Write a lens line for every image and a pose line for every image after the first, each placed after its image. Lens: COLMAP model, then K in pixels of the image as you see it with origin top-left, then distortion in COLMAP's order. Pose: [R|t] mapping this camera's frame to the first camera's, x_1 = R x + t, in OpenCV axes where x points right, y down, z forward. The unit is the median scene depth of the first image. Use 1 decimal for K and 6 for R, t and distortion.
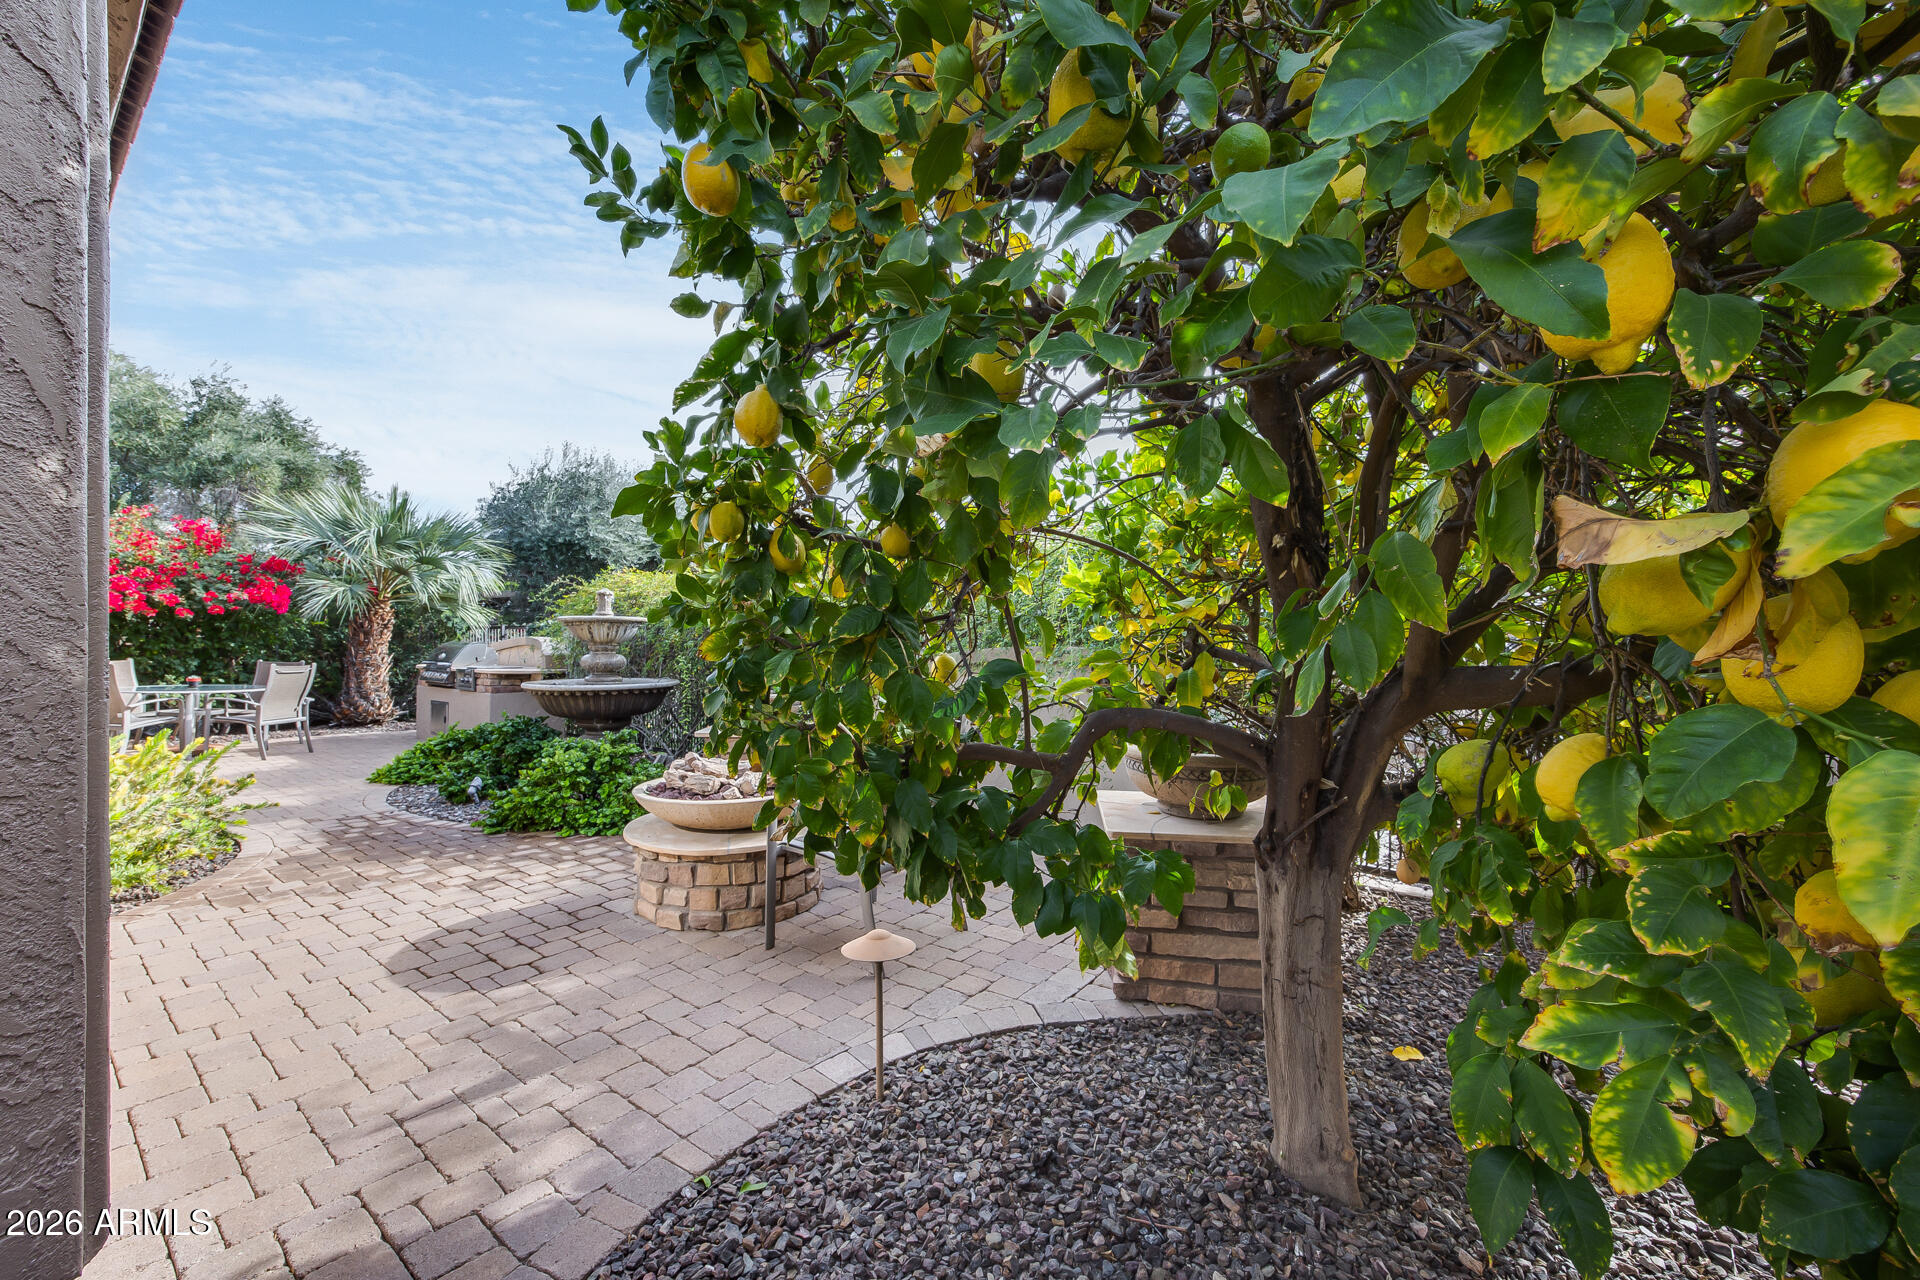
lens RADIAL K [[744.3, 0, 960.0], [0, 744.3, 640.0], [0, 0, 1]] dist [-0.001471, -0.000032]
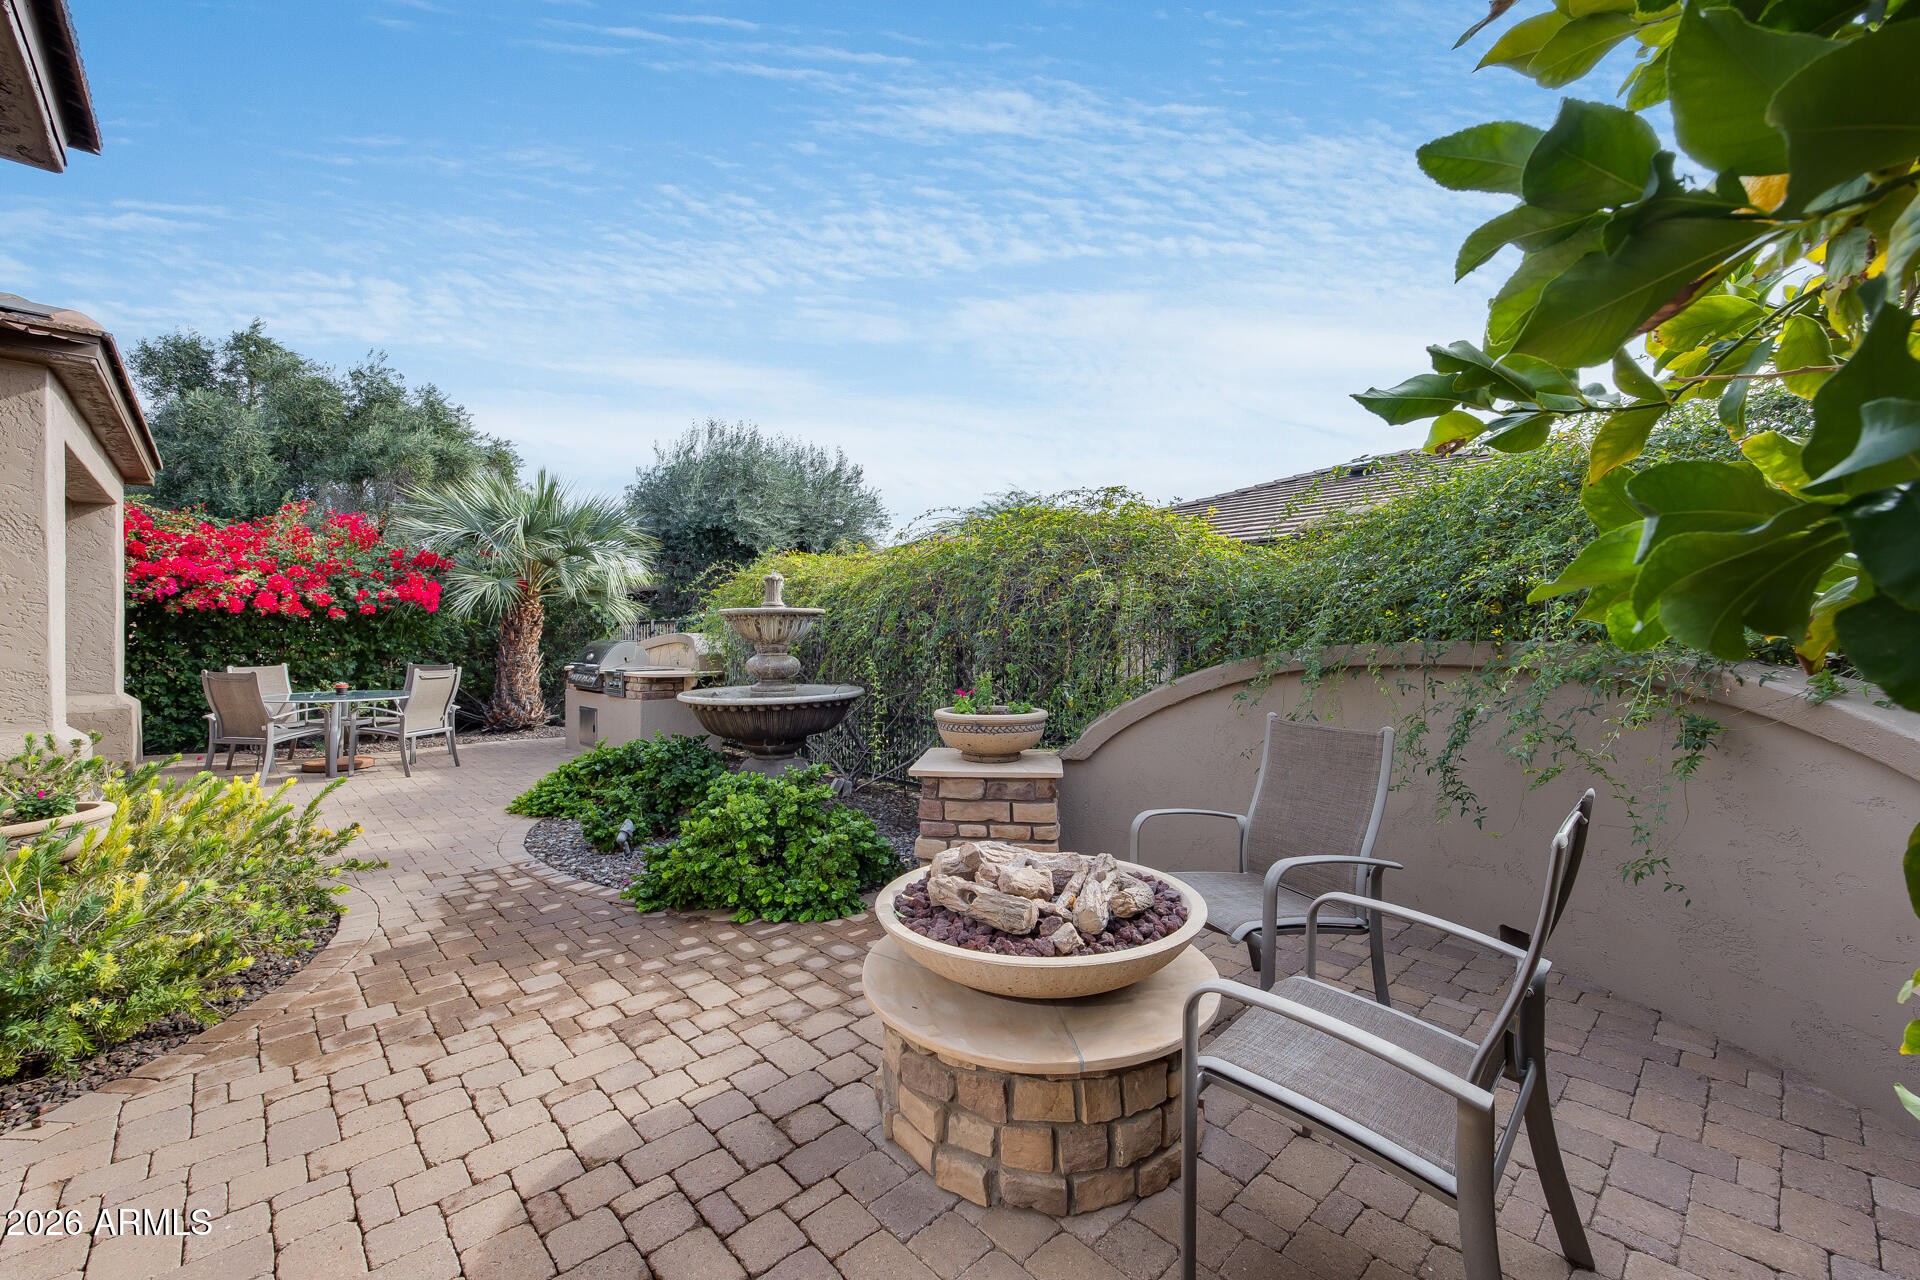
lens RADIAL K [[779.8, 0, 959.9], [0, 779.8, 624.5], [0, 0, 1]] dist [0.008301, -0.000163]
pose [[0.985016, -0.015838, -0.171735, -0.104725], [0.015214, 0.999872, -0.004951, -0.005429], [0.171791, 0.002264, 0.985131, 0.162770]]
